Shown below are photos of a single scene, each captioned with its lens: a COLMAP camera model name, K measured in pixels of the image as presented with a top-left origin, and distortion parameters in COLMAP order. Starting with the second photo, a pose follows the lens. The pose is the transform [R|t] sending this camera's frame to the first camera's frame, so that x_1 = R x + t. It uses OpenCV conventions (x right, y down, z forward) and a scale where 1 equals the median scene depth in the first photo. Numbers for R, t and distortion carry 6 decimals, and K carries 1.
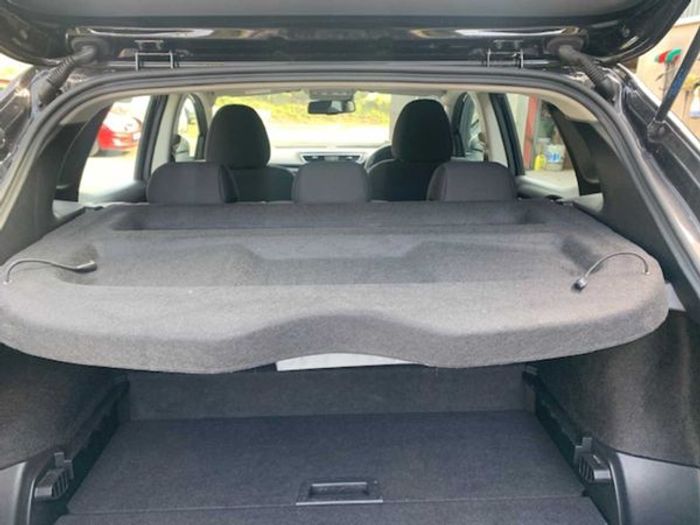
lens RADIAL K [[535.2, 0, 351.6], [0, 535.2, 262.1], [0, 0, 1]] dist [0.014005, -0.006798]
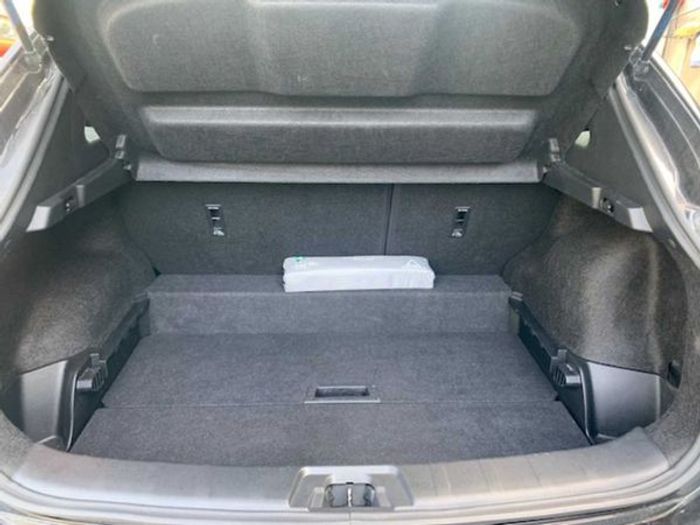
lens RADIAL K [[535.2, 0, 348.4], [0, 535.2, 263.1], [0, 0, 1]] dist [0.014005, -0.006798]
pose [[0.999801, 0.018449, 0.007624, -0.023410], [-0.019091, 0.995293, 0.095014, 0.046443], [-0.005835, -0.095141, 0.995447, -0.103392]]
